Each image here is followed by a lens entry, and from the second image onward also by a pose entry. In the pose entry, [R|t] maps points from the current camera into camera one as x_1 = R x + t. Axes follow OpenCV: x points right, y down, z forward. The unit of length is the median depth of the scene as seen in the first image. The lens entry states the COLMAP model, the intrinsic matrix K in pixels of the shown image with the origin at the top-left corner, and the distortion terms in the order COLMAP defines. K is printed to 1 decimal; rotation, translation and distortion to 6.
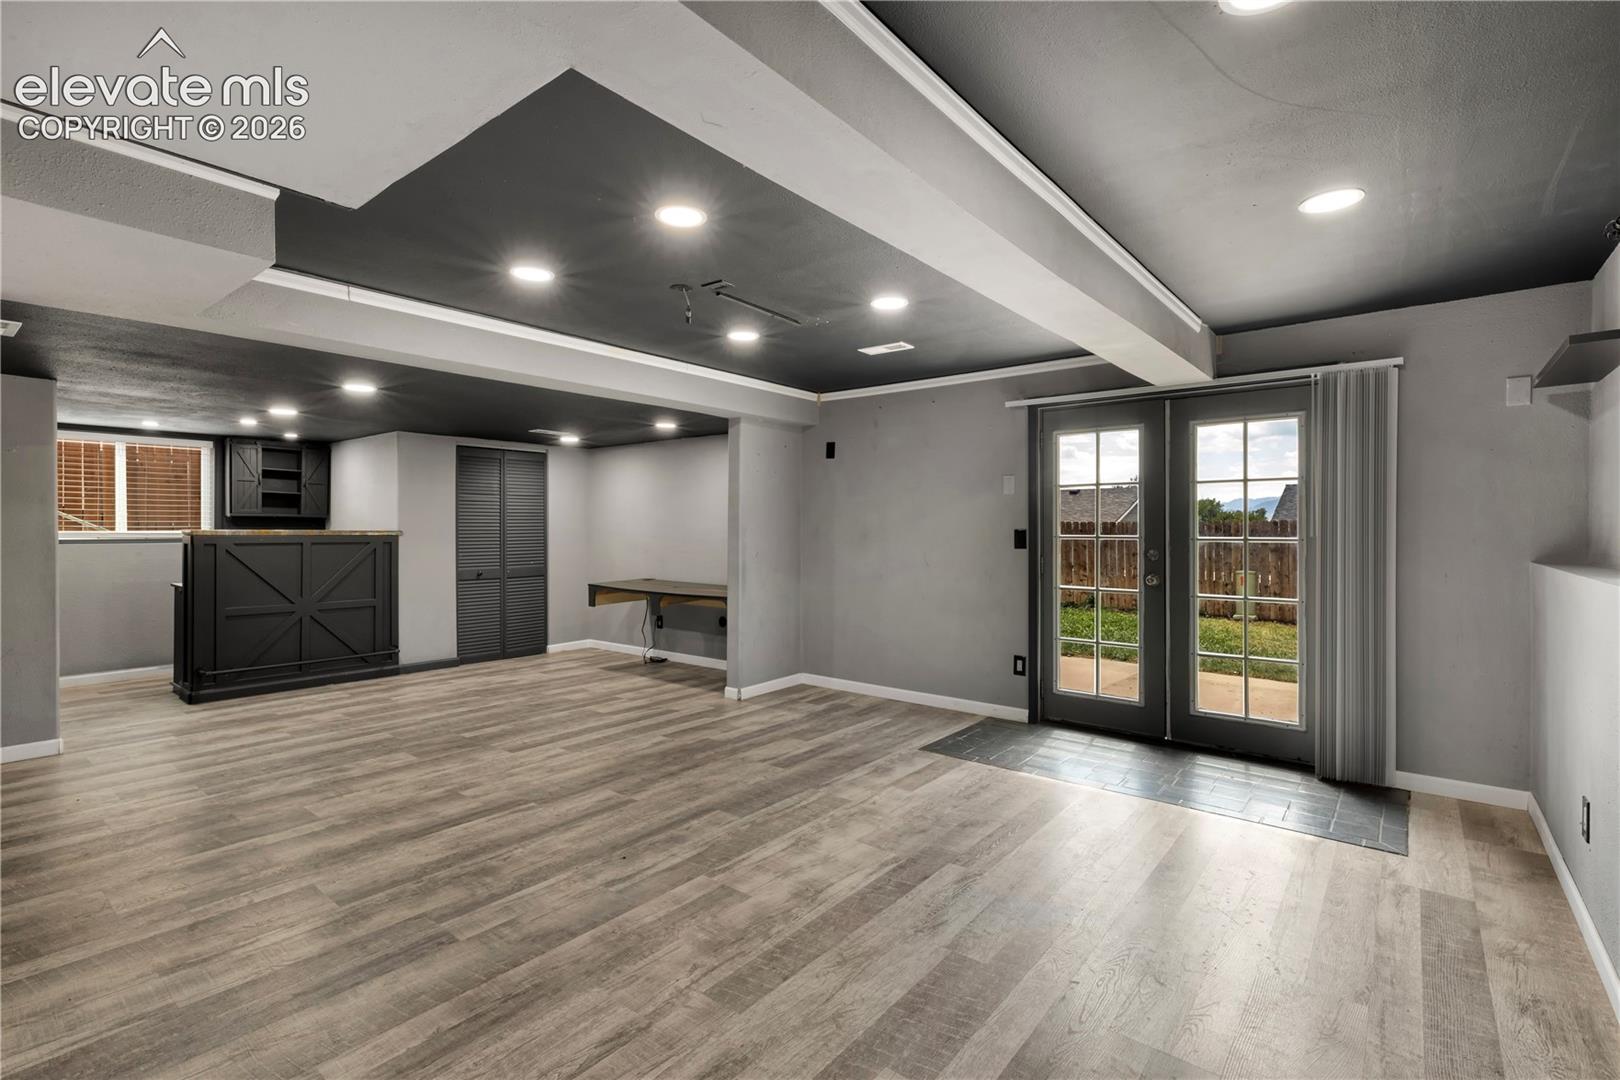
lens RADIAL K [[741.0, 0, 808.5], [0, 741.0, 530.9], [0, 0, 1]] dist [0.004200, 0.000611]
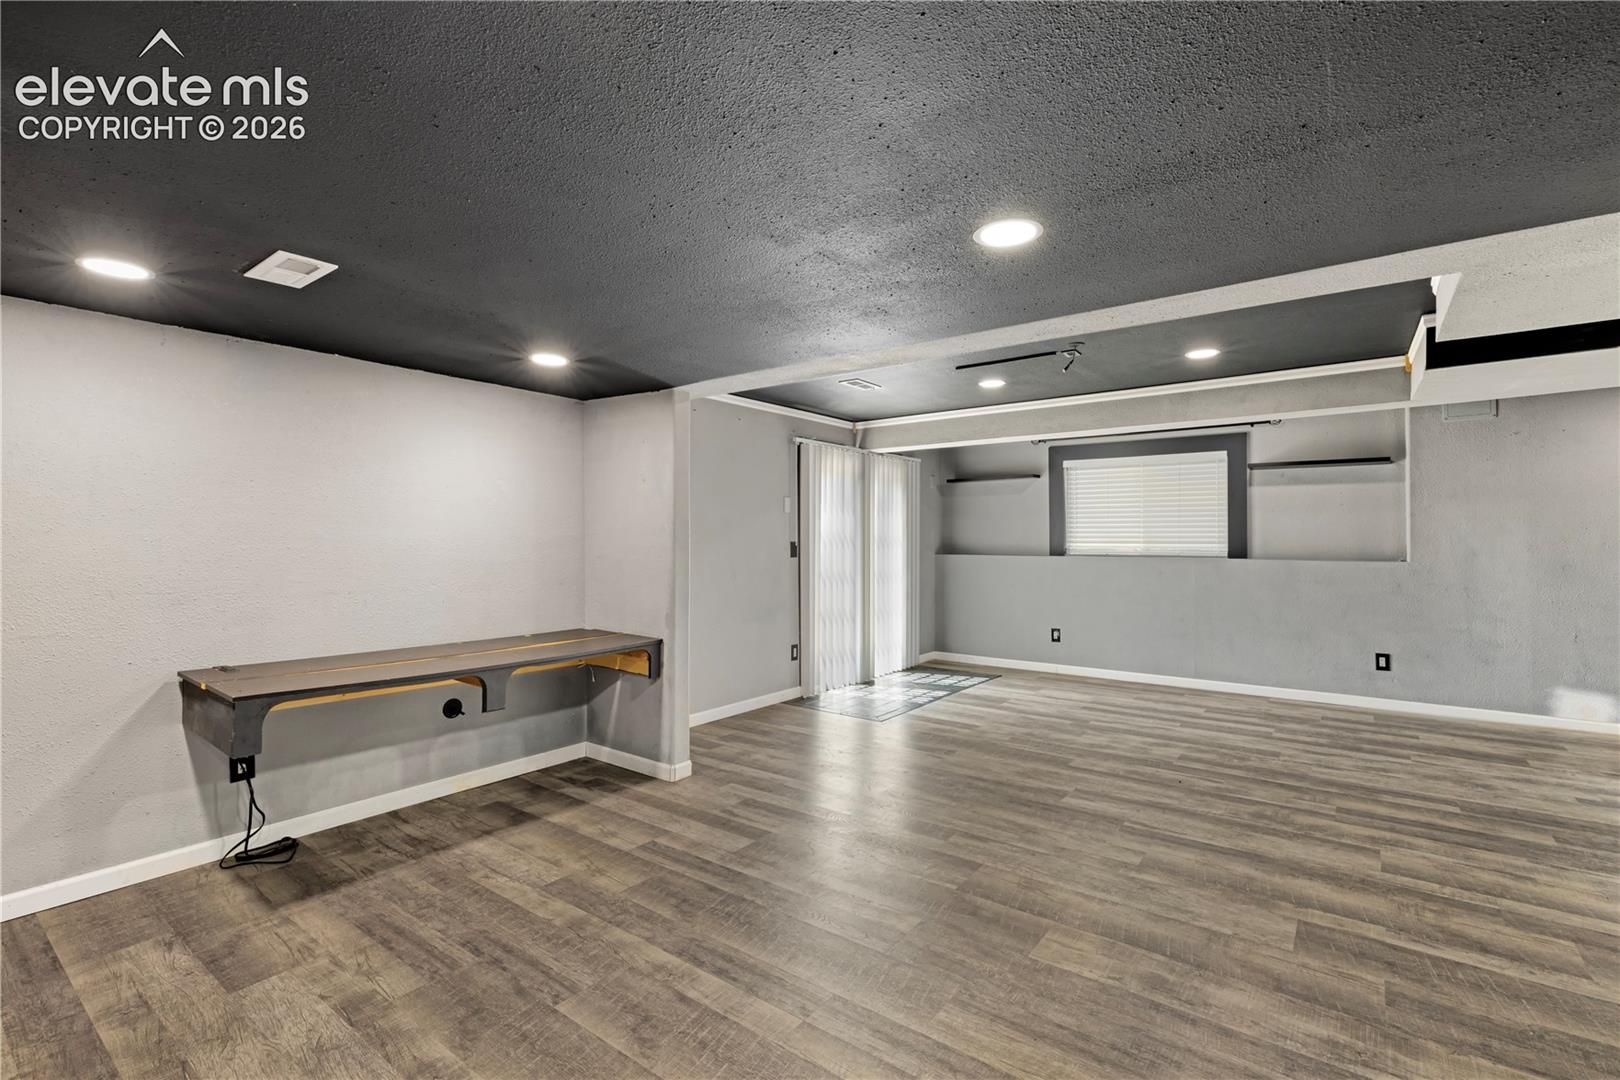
lens RADIAL K [[732.7, 0, 813.5], [0, 732.7, 536.8], [0, 0, 1]] dist [0.004007, 0.001067]
pose [[-0.036110, 0.001090, 0.999347, -1.184142], [0.004143, 0.999991, -0.000941, -0.010969], [-0.999339, 0.004107, -0.036114, 1.291544]]
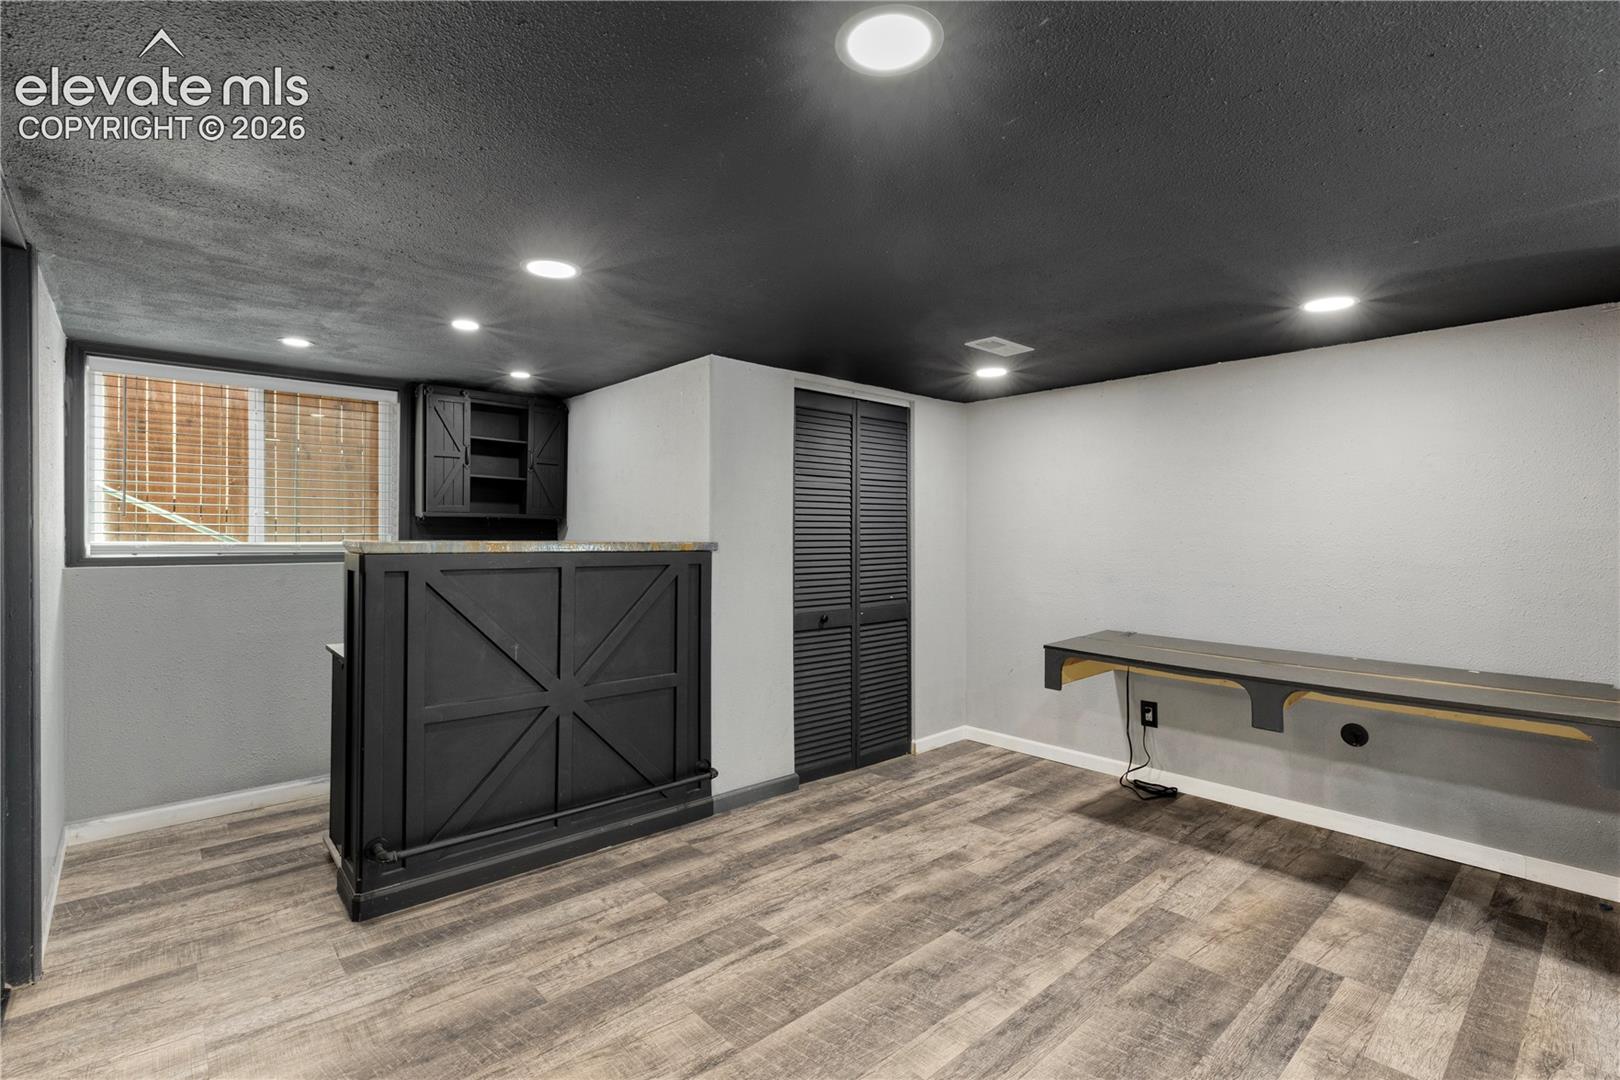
lens RADIAL K [[741.0, 0, 808.5], [0, 741.0, 530.9], [0, 0, 1]] dist [0.004200, 0.000611]
pose [[0.987413, 0.000406, -0.158162, -0.670686], [-0.001870, 0.999957, -0.009111, -0.006067], [0.158151, 0.009293, 0.987371, 0.817636]]
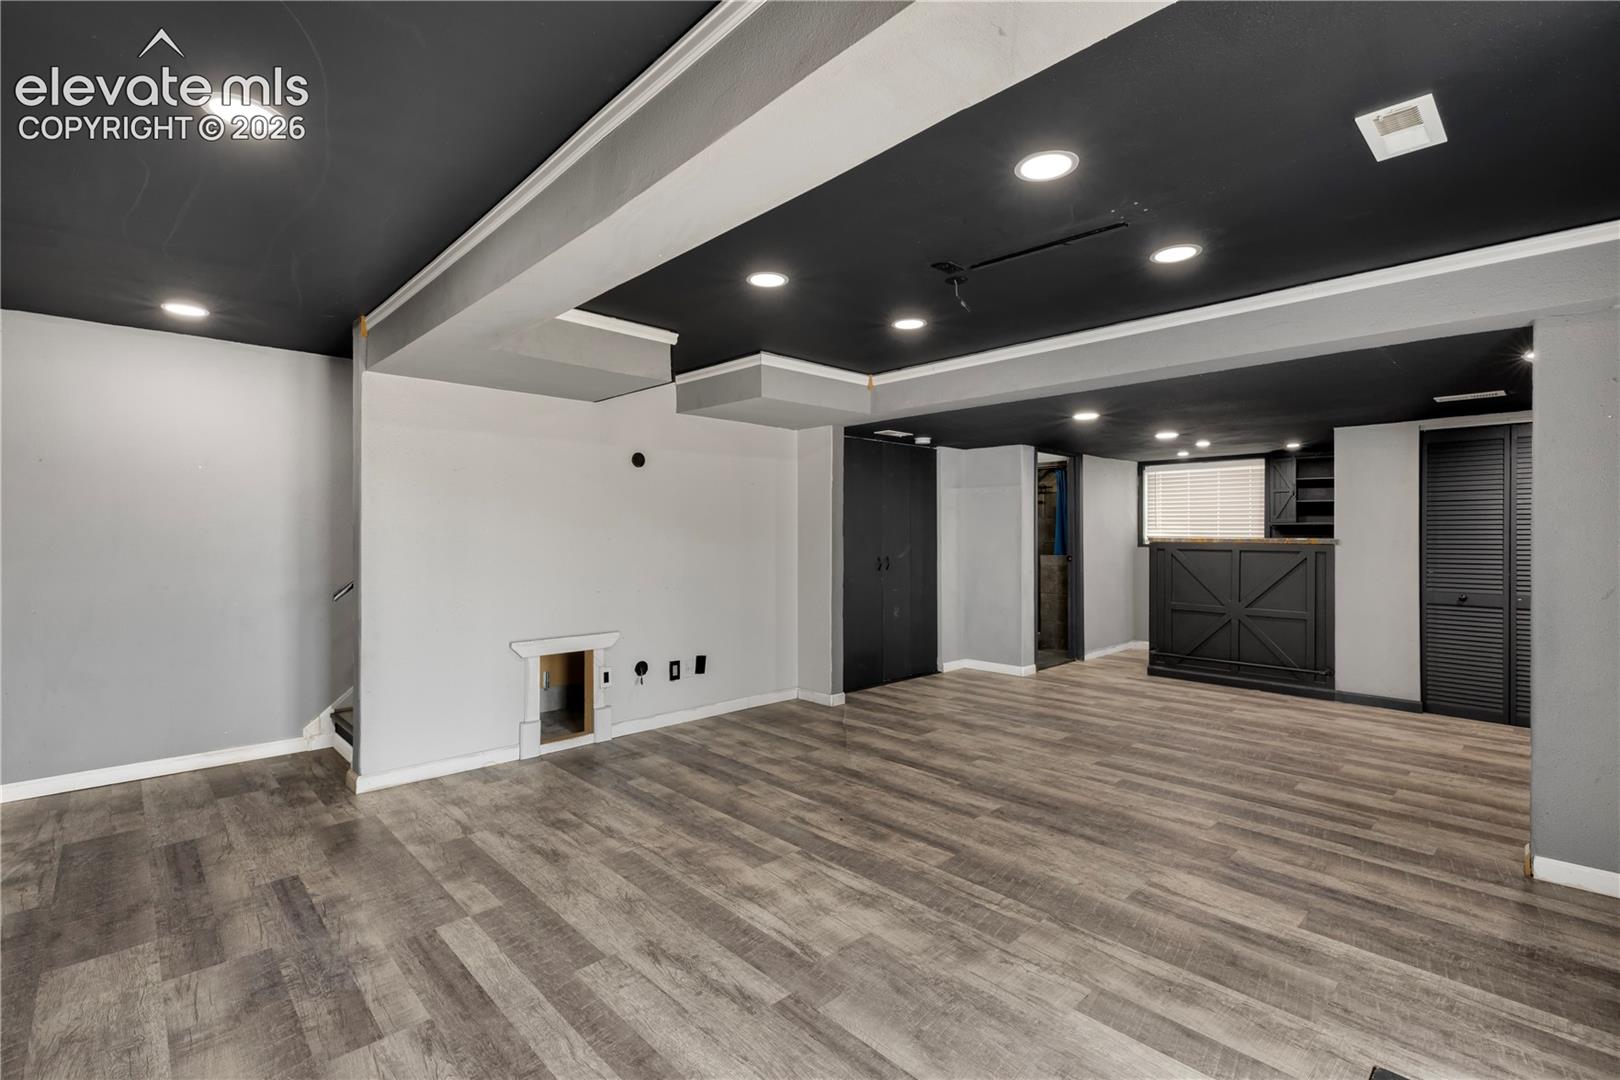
lens RADIAL K [[732.7, 0, 813.5], [0, 732.7, 536.8], [0, 0, 1]] dist [0.004007, 0.001067]
pose [[-0.128816, 0.001837, -0.991667, 0.672546], [-0.004470, 0.999987, 0.002434, -0.004460], [0.991658, 0.004746, -0.128806, 0.825102]]
